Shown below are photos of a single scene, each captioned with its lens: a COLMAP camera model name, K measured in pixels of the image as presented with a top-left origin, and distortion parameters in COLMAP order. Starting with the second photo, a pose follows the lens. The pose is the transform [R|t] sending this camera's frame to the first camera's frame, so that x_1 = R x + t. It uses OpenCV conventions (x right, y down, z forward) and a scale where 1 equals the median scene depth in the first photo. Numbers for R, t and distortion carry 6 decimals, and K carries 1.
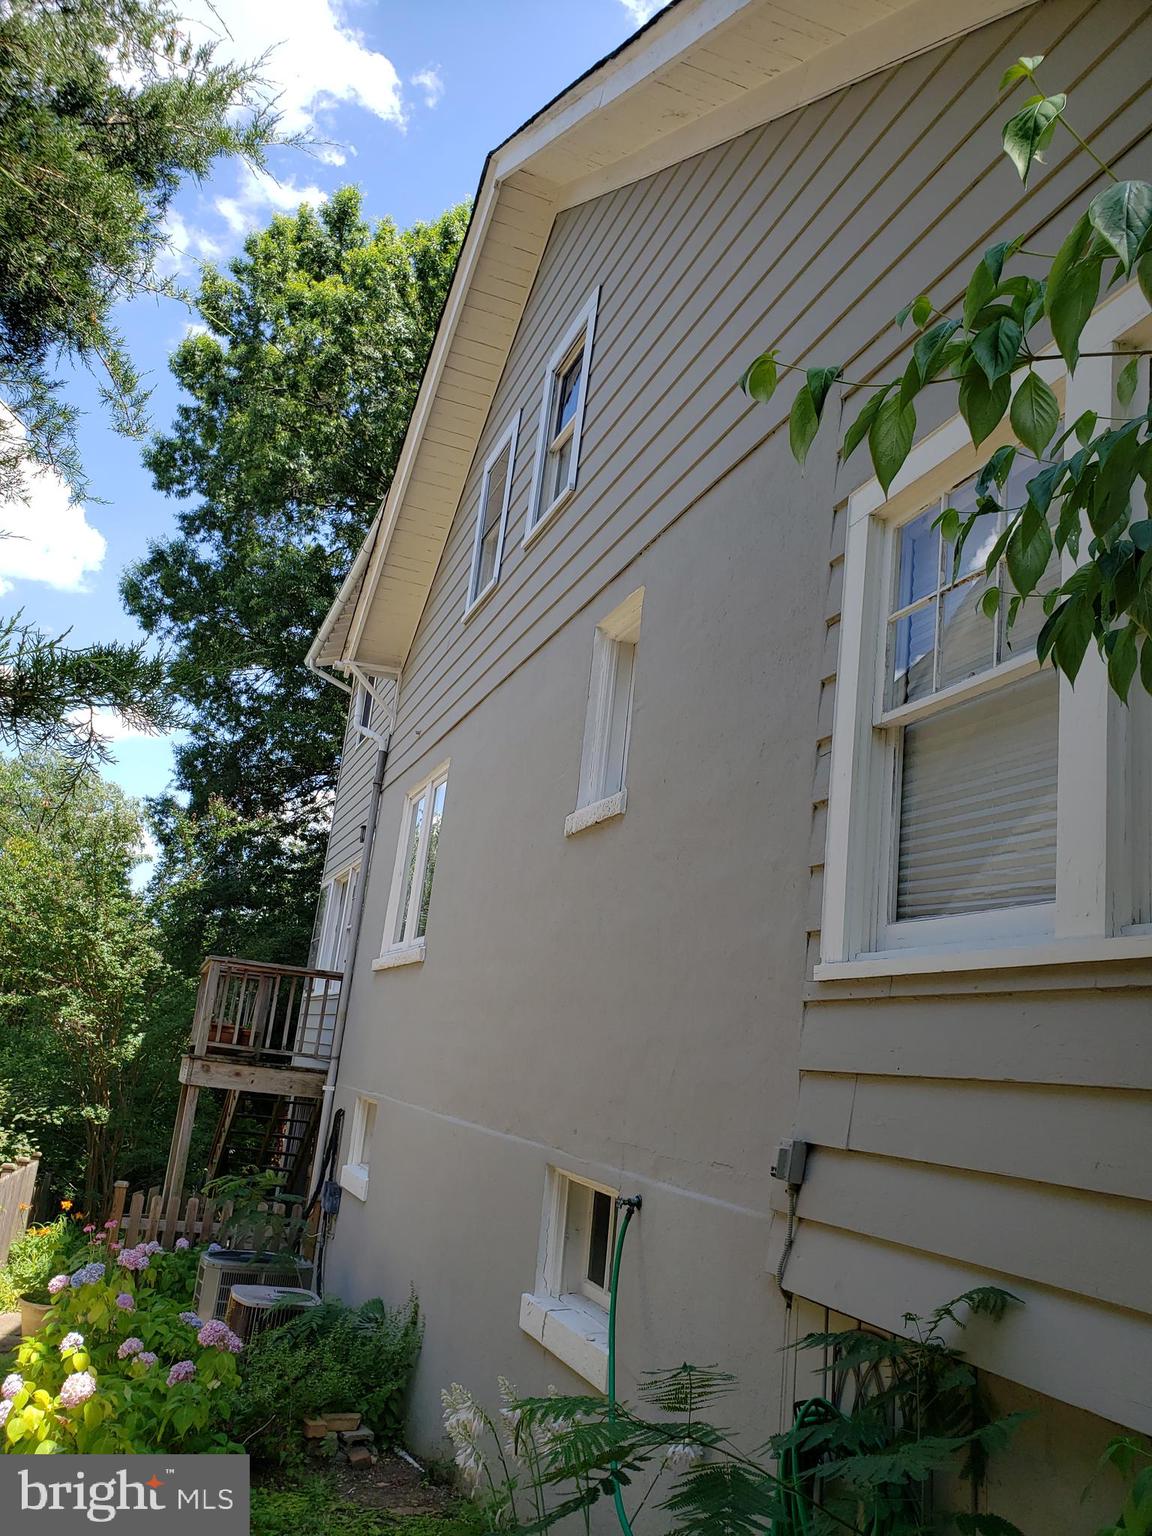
lens RADIAL K [[1198.7, 0, 576.0], [0, 1198.7, 768.0], [0, 0, 1]] dist [-0.001901, -0.004084]
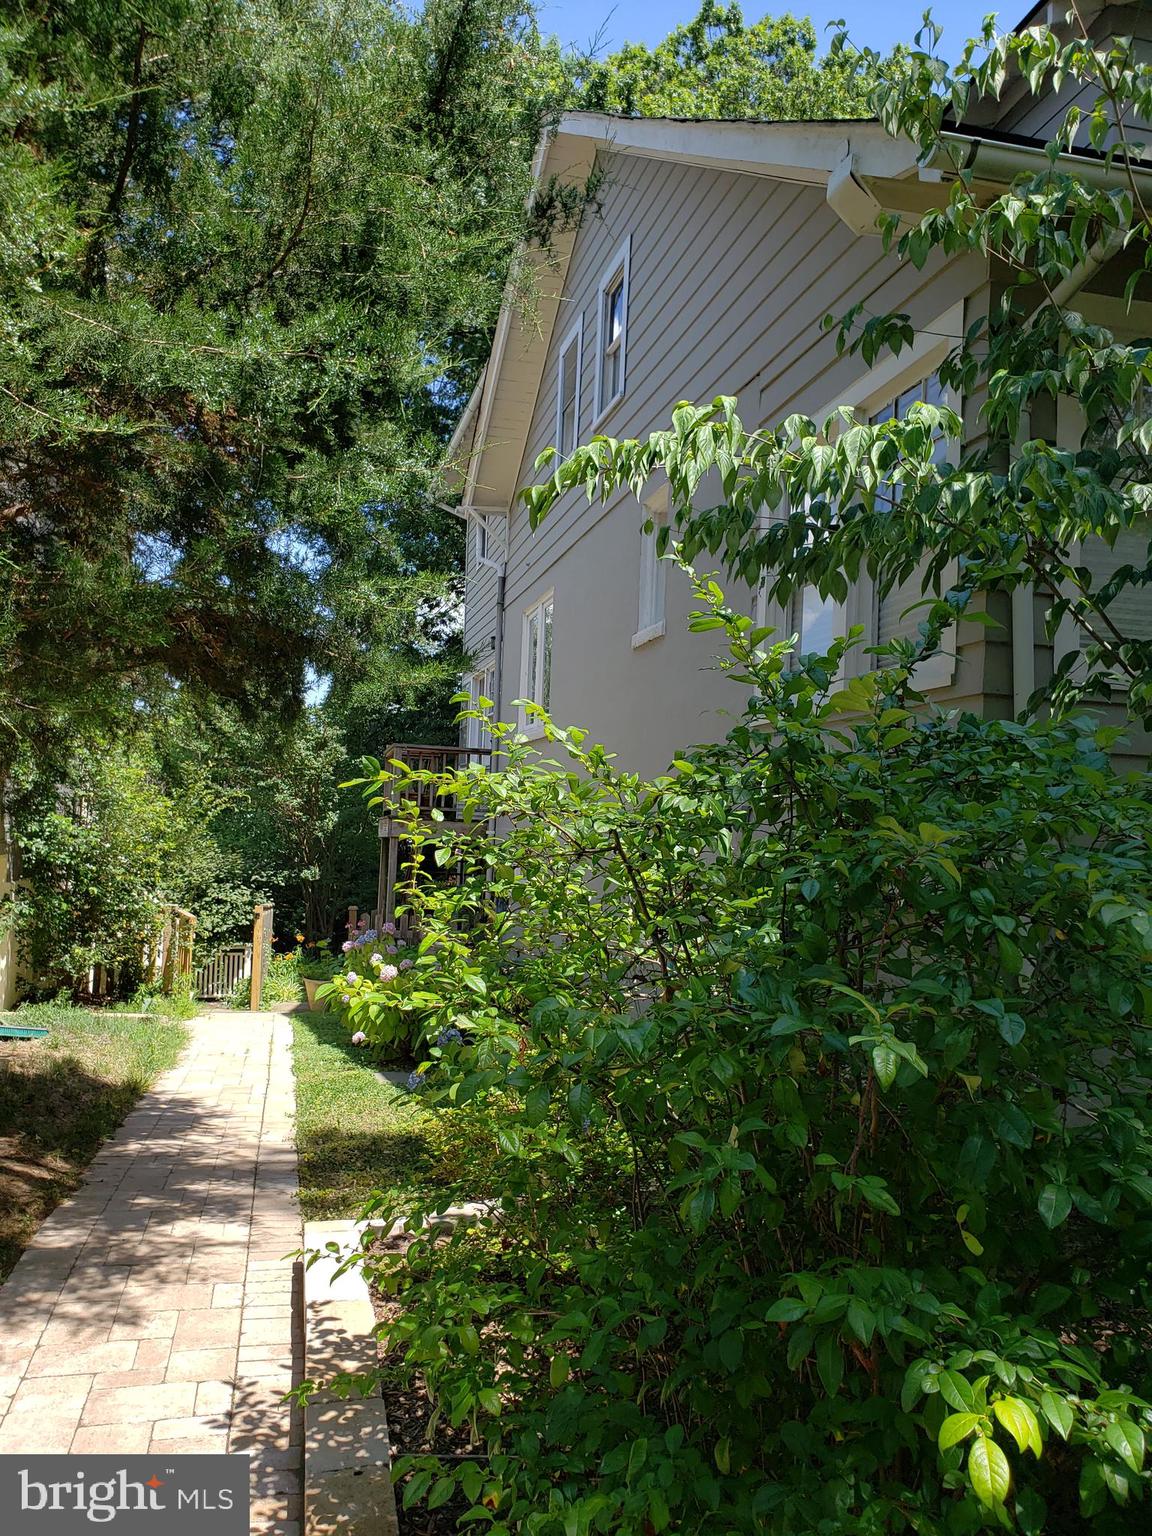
lens RADIAL K [[1198.7, 0, 576.0], [0, 1198.7, 768.0], [0, 0, 1]] dist [-0.001901, -0.004084]
pose [[0.991806, -0.072098, -0.105464, 0.035669], [0.090616, 0.978937, 0.182949, -0.042070], [0.090053, -0.191006, 0.977449, -0.267480]]
